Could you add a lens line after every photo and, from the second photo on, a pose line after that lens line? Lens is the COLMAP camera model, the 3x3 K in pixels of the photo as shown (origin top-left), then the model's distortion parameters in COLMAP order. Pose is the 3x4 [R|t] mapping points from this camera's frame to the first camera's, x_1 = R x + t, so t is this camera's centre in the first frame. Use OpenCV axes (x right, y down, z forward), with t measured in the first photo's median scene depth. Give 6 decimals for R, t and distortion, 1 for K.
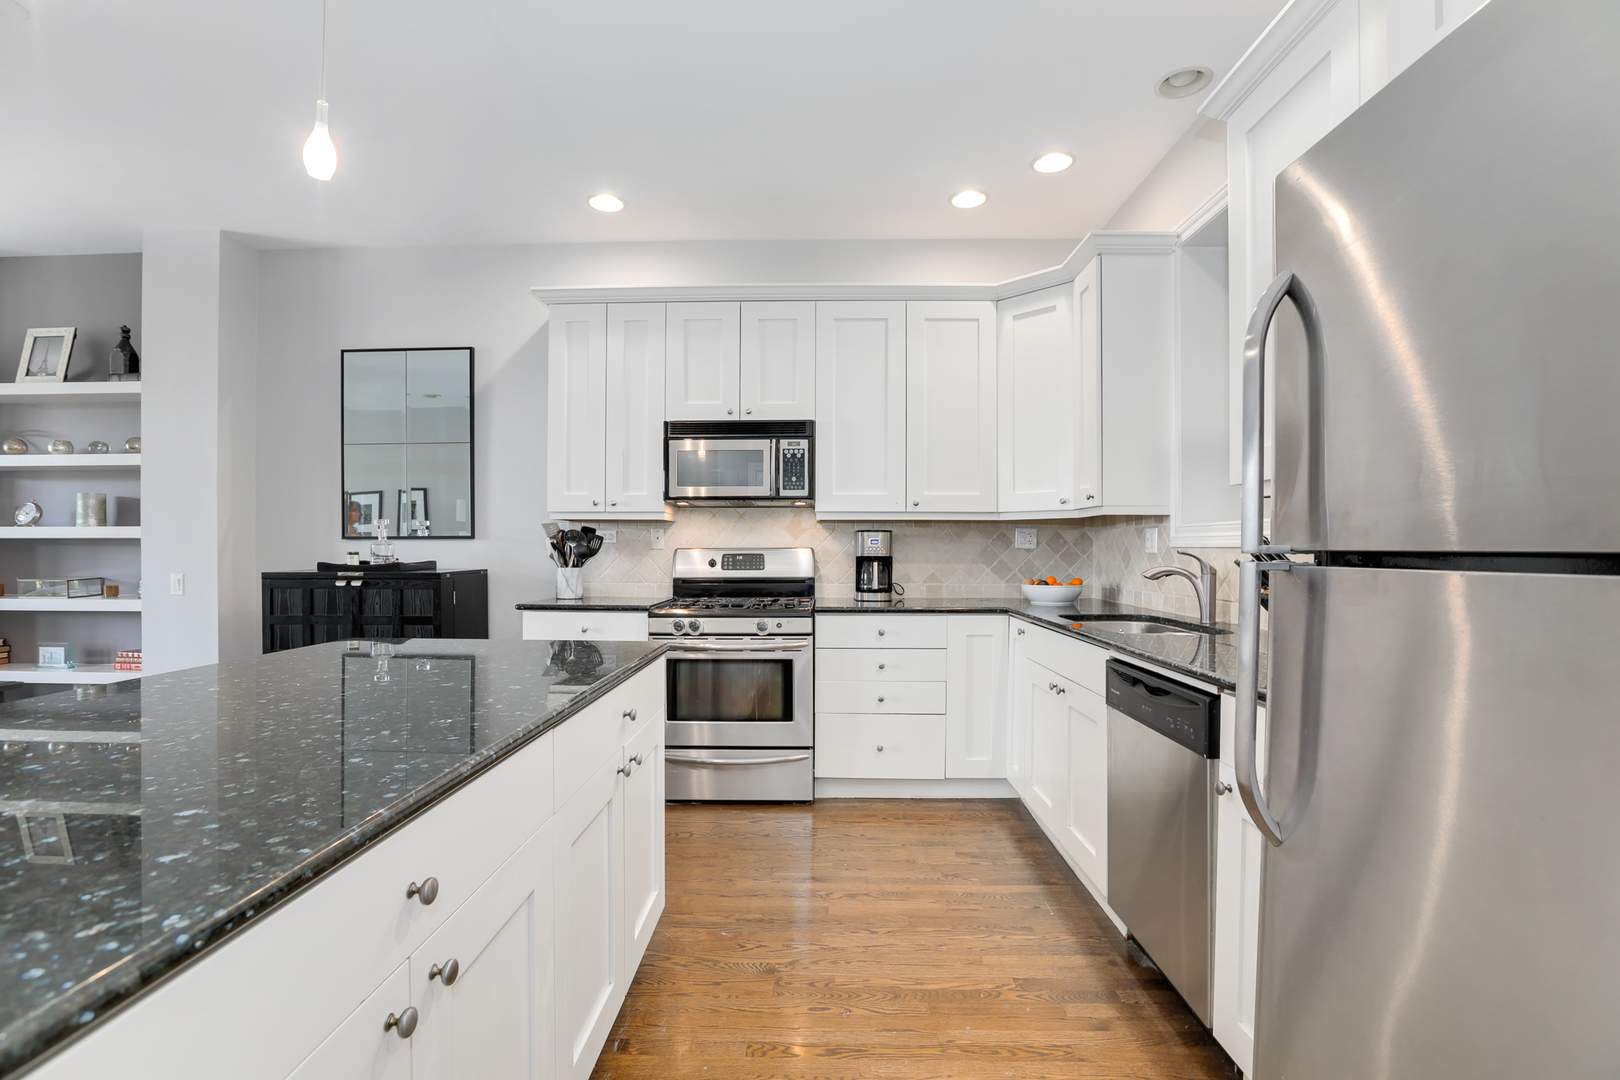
lens RADIAL K [[757.0, 0, 801.7], [0, 757.0, 544.0], [0, 0, 1]] dist [-0.049748, 0.018117]
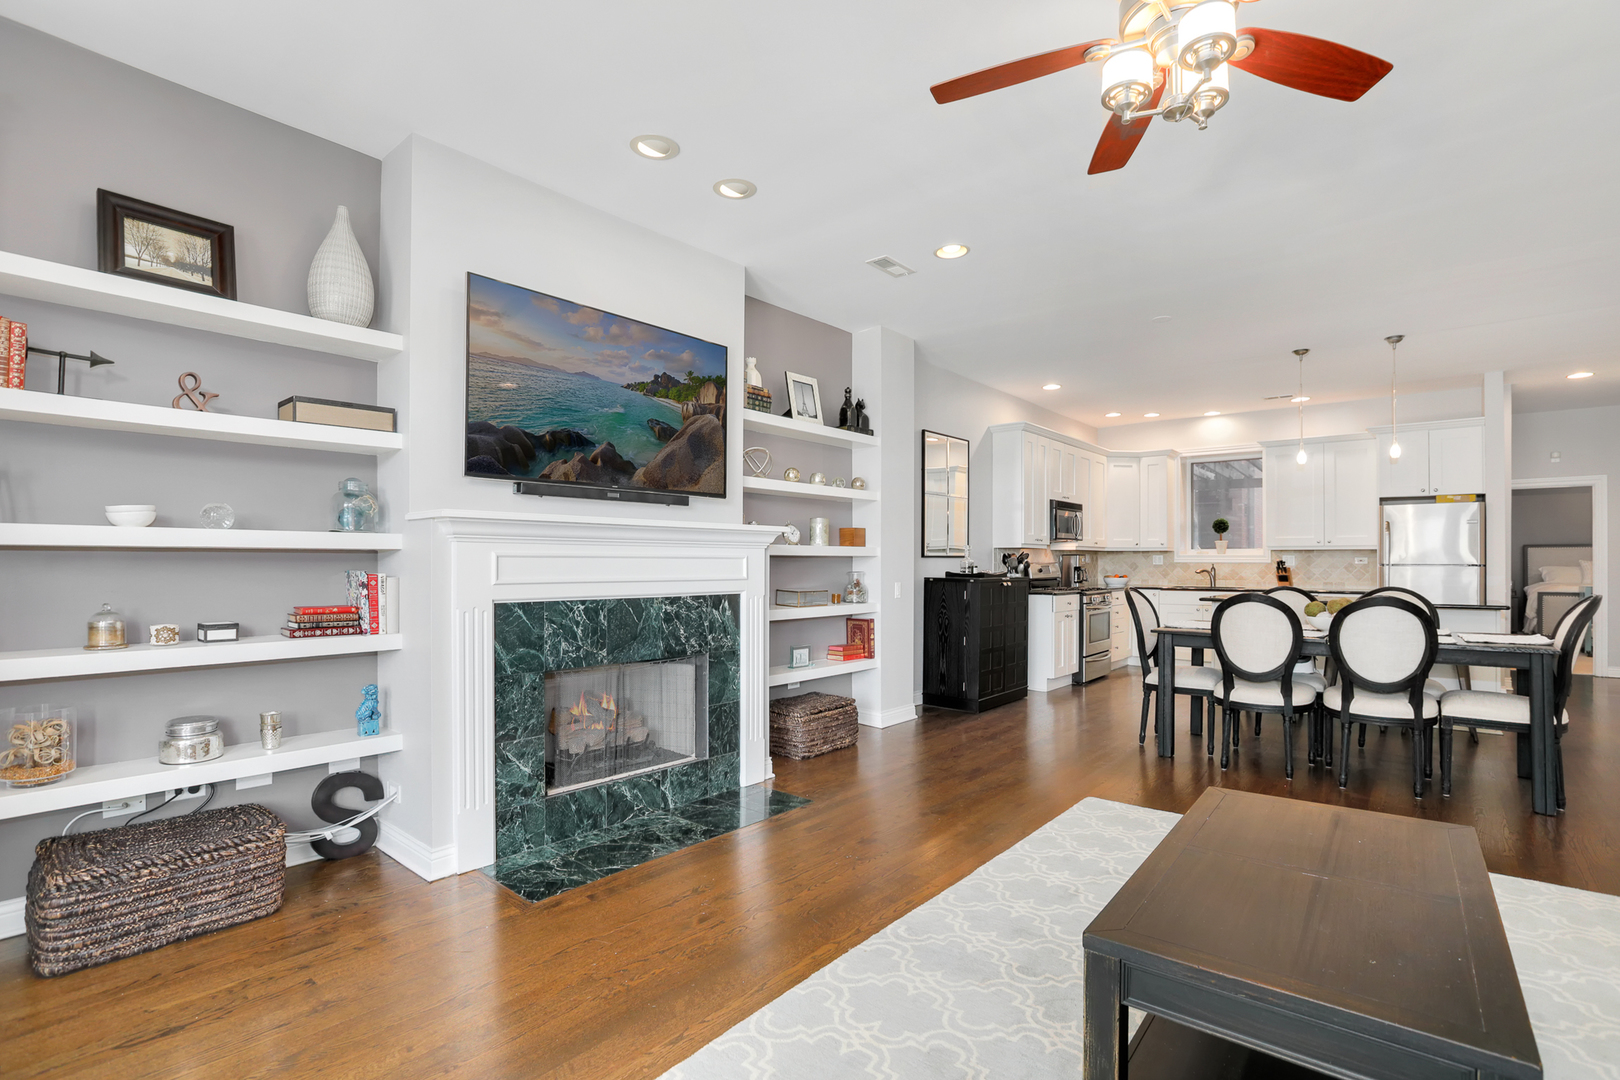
lens RADIAL K [[757.0, 0, 803.7], [0, 757.0, 556.7], [0, 0, 1]] dist [-0.049748, 0.018117]
pose [[0.628604, 0.005645, 0.777705, -2.078845], [-0.005067, 0.999982, -0.003162, -0.001376], [-0.777709, -0.001953, 0.628621, 0.254022]]
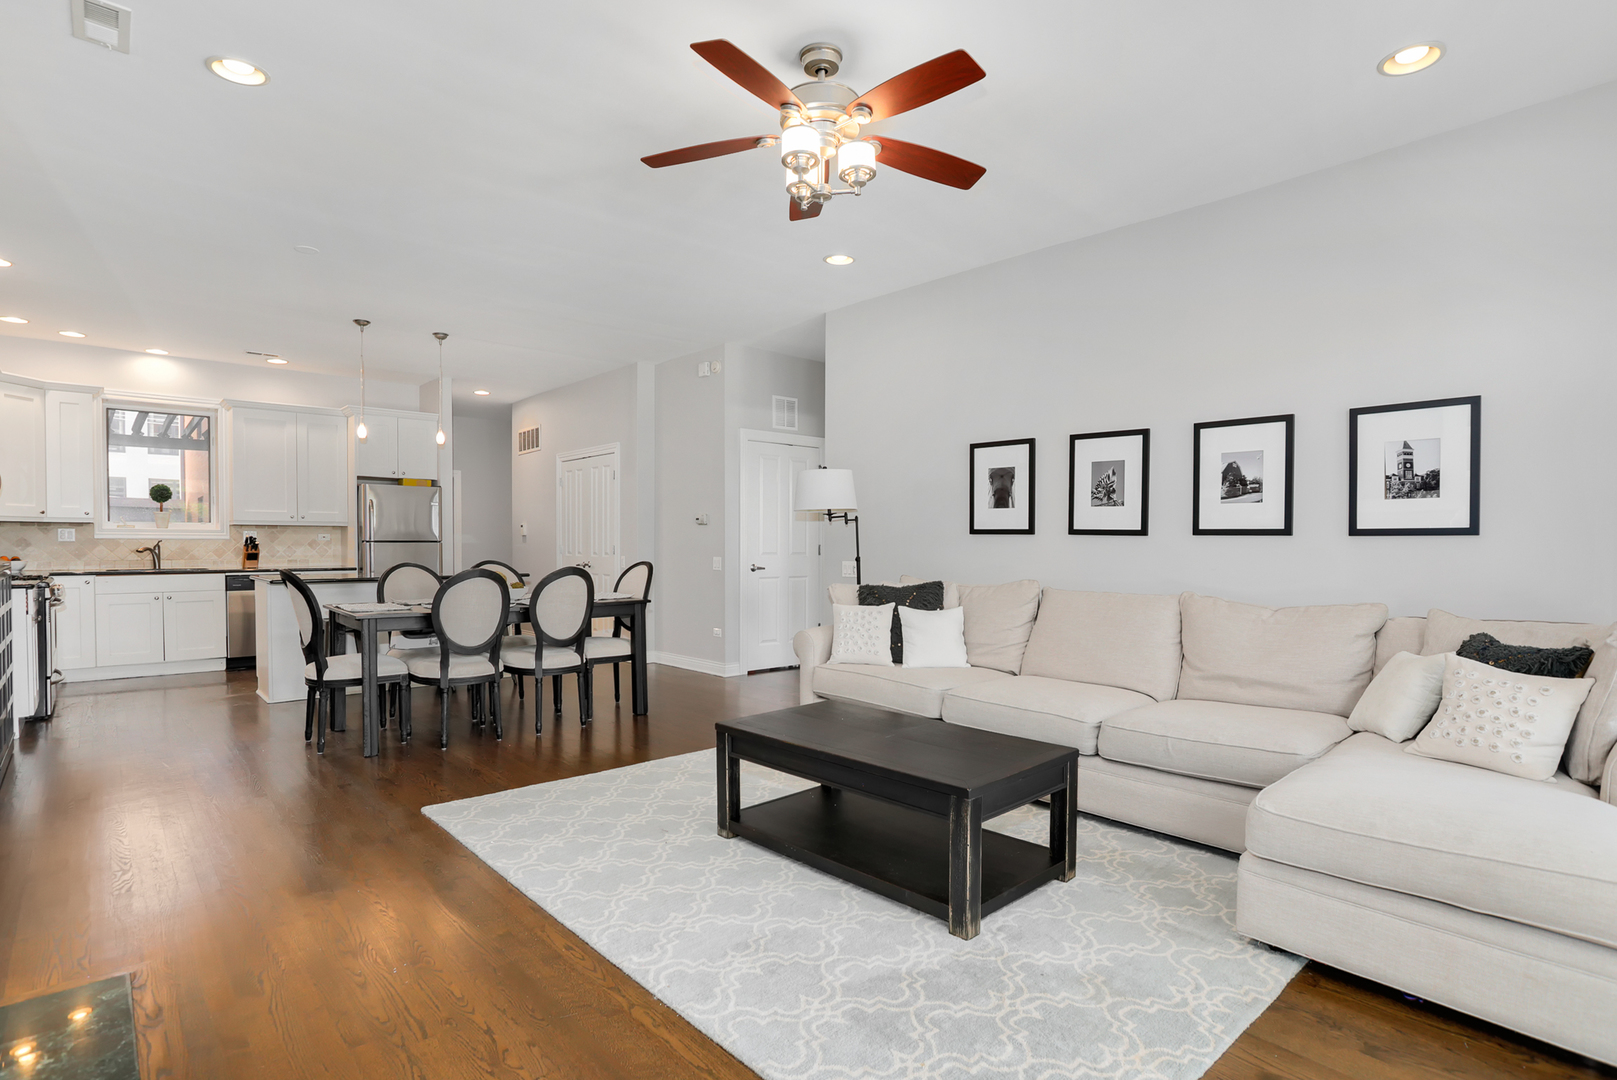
lens RADIAL K [[819.5, 0, 814.1], [0, 819.5, 556.9], [0, 0, 1]] dist [-0.040878, 0.009270]
pose [[-0.694449, -0.016609, 0.719350, -2.050024], [-0.007612, 0.999847, 0.015737, 0.004189], [-0.719502, 0.005453, -0.694469, 0.891006]]
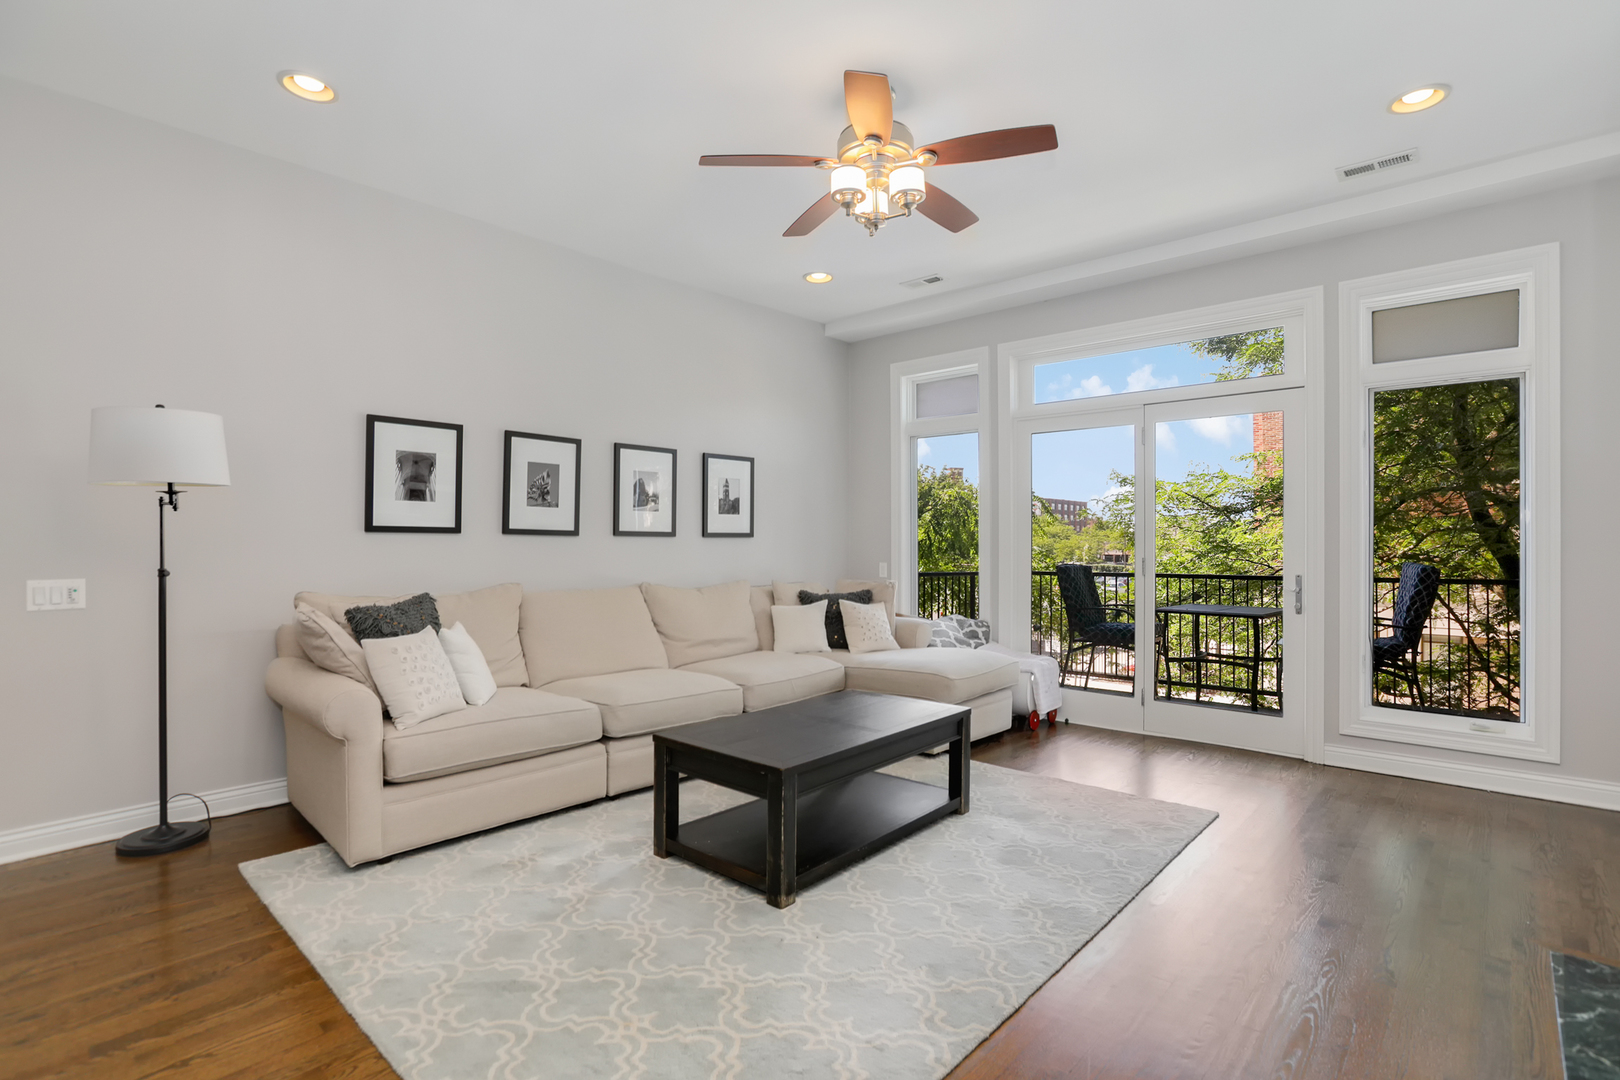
lens RADIAL K [[803.5, 0, 789.0], [0, 803.5, 526.1], [0, 0, 1]] dist [-0.041879, 0.016371]
pose [[-0.663844, -0.015749, -0.747705, -0.857110], [-0.000555, 0.999788, -0.020566, -0.000881], [0.747871, -0.013238, -0.663712, 0.833917]]
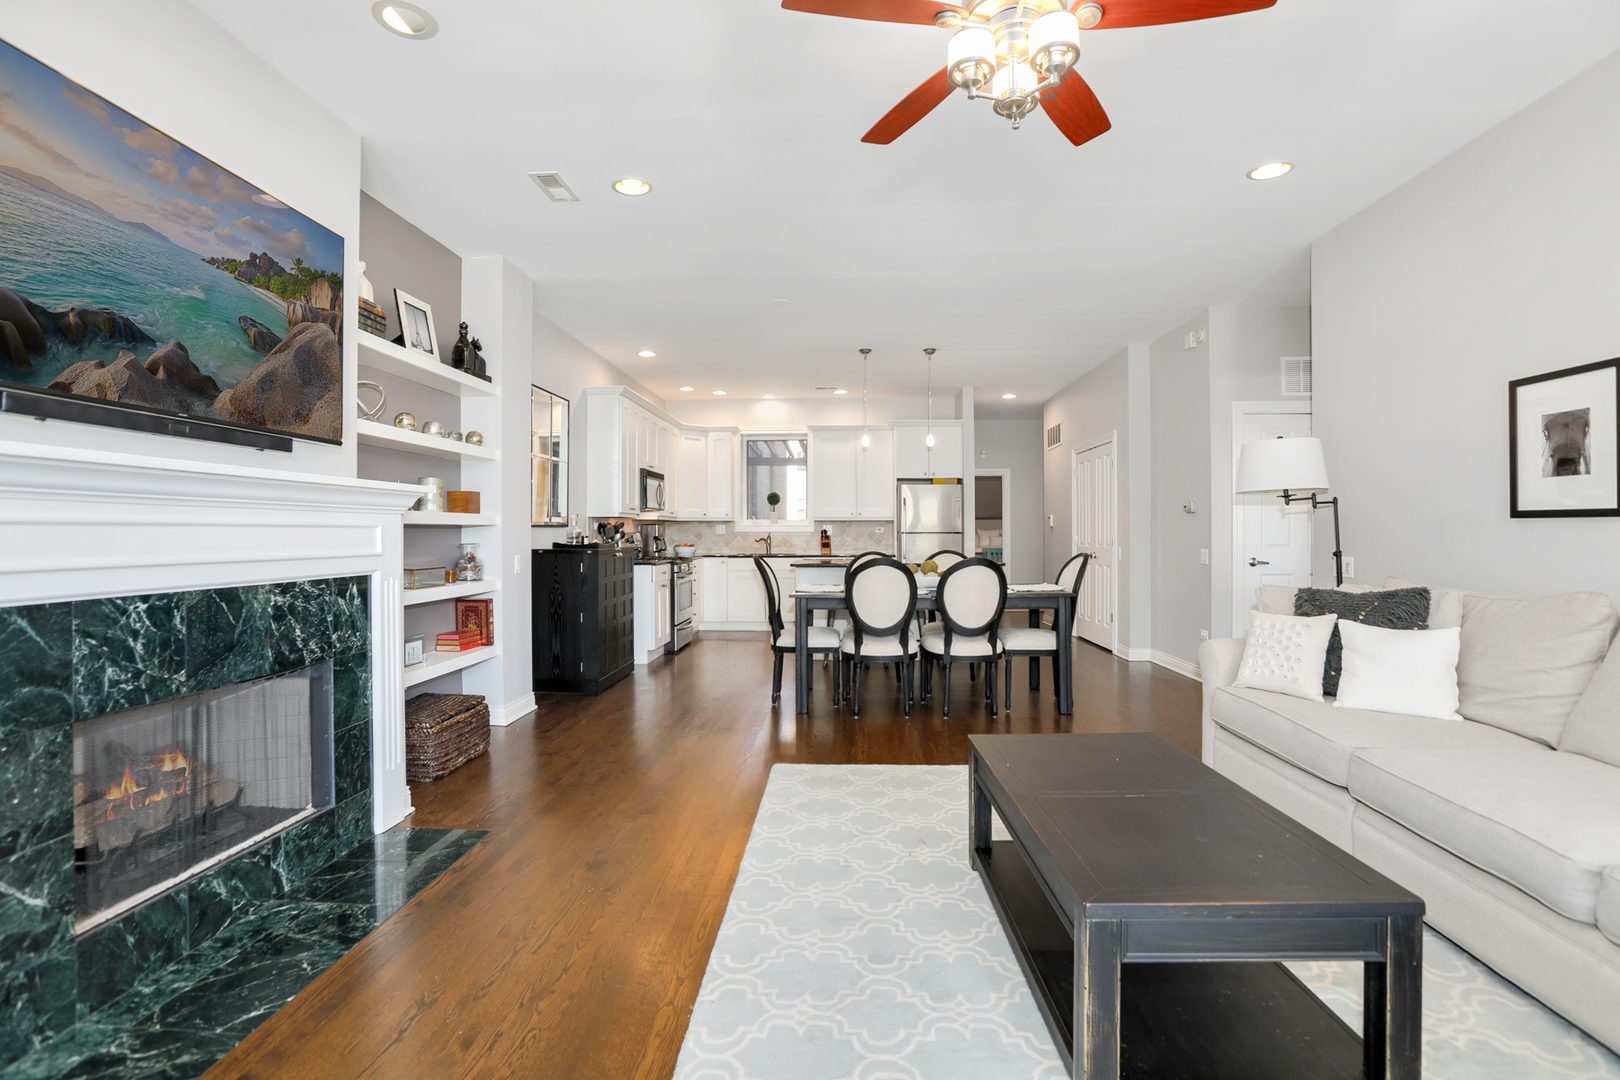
lens RADIAL K [[757.0, 0, 807.9], [0, 757.0, 528.1], [0, 0, 1]] dist [-0.049748, 0.018117]
pose [[0.024295, 0.004562, 0.999694, -2.070159], [-0.001930, 0.999988, -0.004516, 0.001900], [-0.999703, -0.001819, 0.024303, 0.510367]]
